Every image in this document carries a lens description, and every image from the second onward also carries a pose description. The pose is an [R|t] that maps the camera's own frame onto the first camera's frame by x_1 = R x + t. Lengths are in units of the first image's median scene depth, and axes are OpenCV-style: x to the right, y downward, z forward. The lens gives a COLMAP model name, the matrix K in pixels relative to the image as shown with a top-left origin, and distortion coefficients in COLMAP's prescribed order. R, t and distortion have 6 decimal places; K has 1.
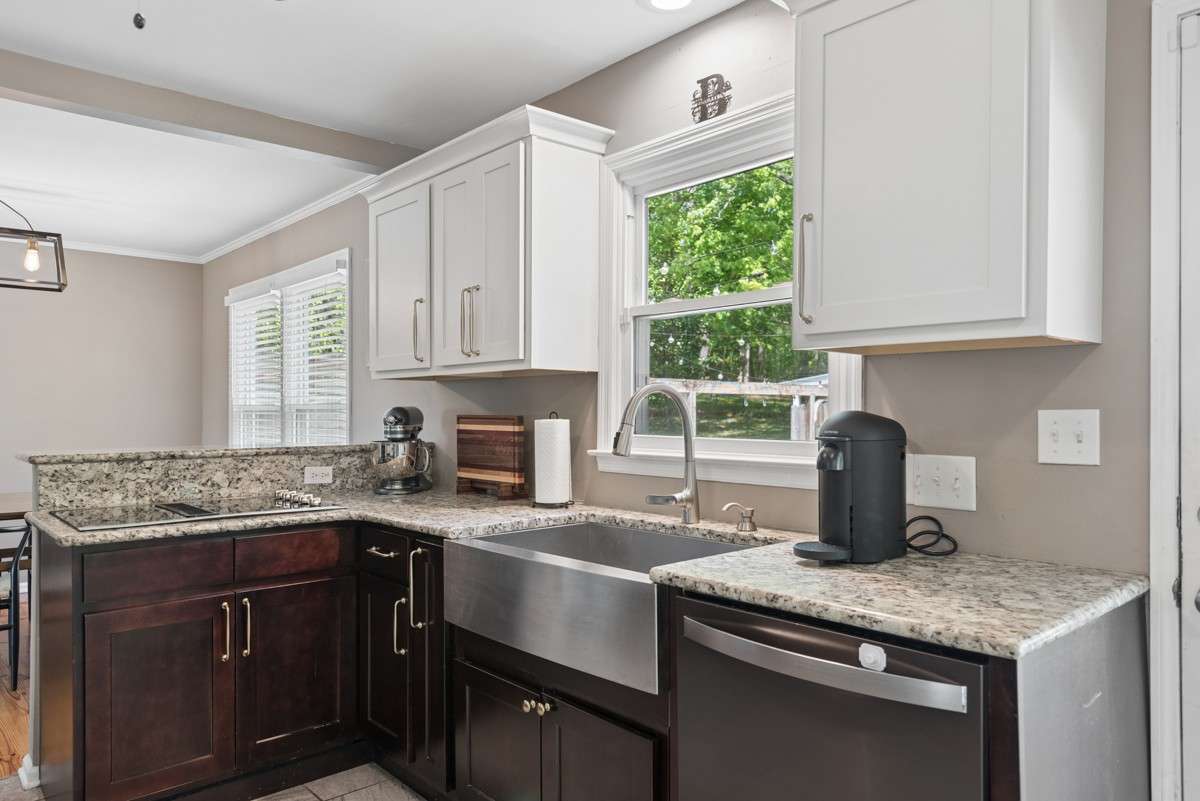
lens RADIAL K [[826.6, 0, 601.3], [0, 826.6, 408.8], [0, 0, 1]] dist [0.009898, 0.003016]
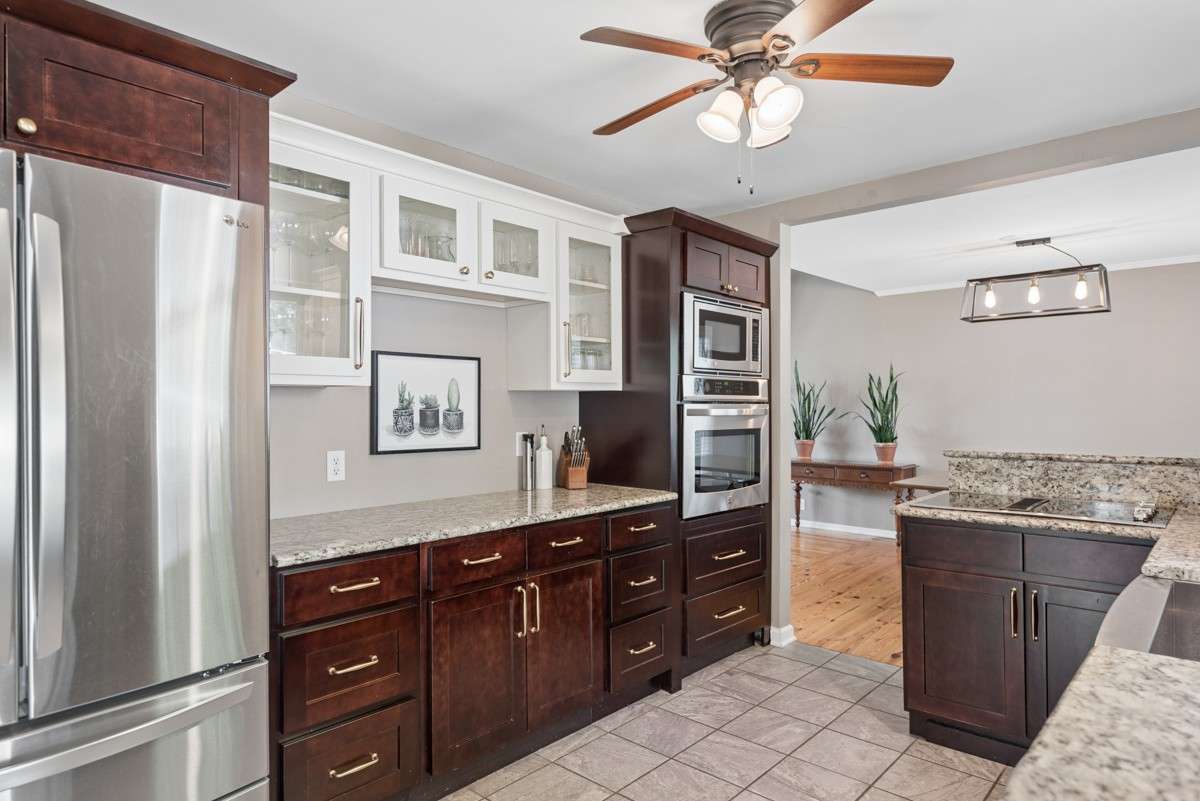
lens RADIAL K [[702.7, 0, 603.4], [0, 702.7, 399.1], [0, 0, 1]] dist [0.027374, -0.003597]
pose [[0.121349, -0.013244, -0.992521, 0.380490], [0.006566, 0.999900, -0.012539, -0.016198], [0.992588, -0.004996, 0.121424, 0.263003]]
